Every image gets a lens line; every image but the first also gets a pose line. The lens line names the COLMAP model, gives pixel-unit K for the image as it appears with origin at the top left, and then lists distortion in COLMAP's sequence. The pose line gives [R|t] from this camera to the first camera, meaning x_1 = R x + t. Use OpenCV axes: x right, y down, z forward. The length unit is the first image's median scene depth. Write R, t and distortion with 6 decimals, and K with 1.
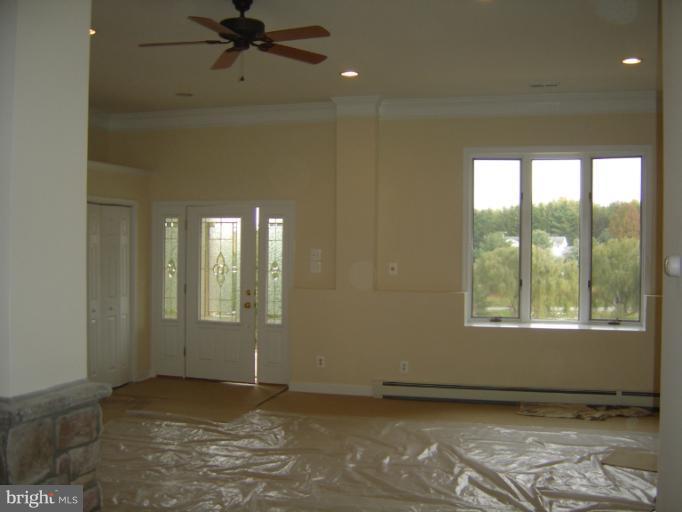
lens RADIAL K [[759.5, 0, 341.0], [0, 759.5, 256.0], [0, 0, 1]] dist [-0.151795, 0.018883]
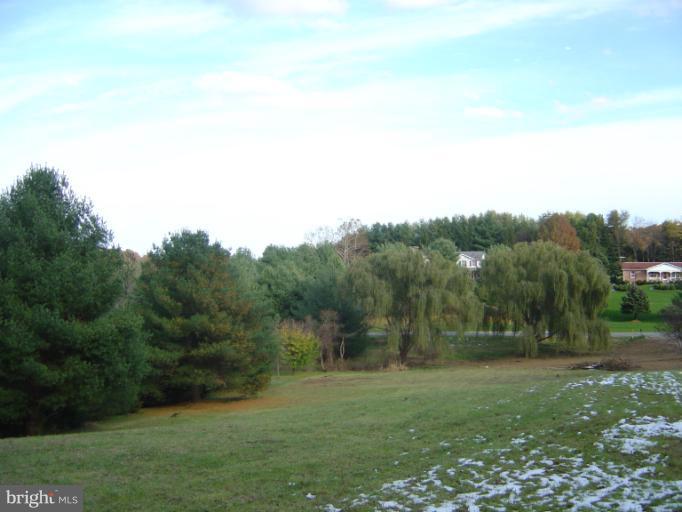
lens RADIAL K [[759.5, 0, 341.0], [0, 759.5, 256.0], [0, 0, 1]] dist [-0.151795, 0.018883]
pose [[0.998307, 0.005536, 0.057893, 0.134099], [-0.003169, 0.999158, -0.040906, 0.024700], [-0.058070, 0.040653, 0.997484, 0.231030]]
